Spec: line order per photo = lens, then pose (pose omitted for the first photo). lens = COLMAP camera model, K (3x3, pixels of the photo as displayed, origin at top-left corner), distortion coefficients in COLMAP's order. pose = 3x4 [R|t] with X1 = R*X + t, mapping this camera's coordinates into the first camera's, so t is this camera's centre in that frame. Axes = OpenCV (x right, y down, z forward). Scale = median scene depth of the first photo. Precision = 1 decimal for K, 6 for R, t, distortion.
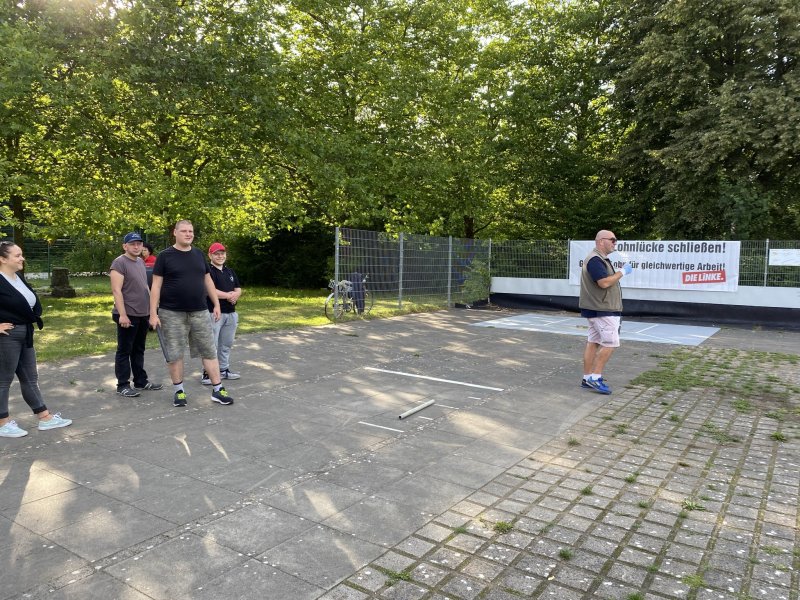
lens RADIAL K [[594.1, 0, 396.4], [0, 594.1, 299.4], [0, 0, 1]] dist [0.065981, -0.090370]
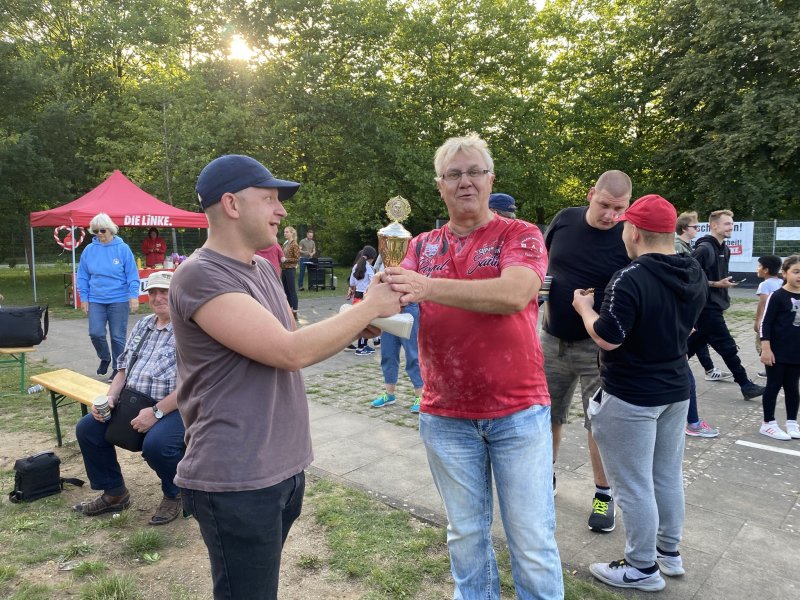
lens RADIAL K [[616.5, 0, 392.9], [0, 616.5, 304.0], [0, 0, 1]] dist [0.006921, 0.000544]
pose [[0.990848, -0.009493, -0.134645, -0.009152], [0.013227, 0.999552, 0.026865, 0.029311], [0.134330, -0.028400, 0.990530, -0.376431]]
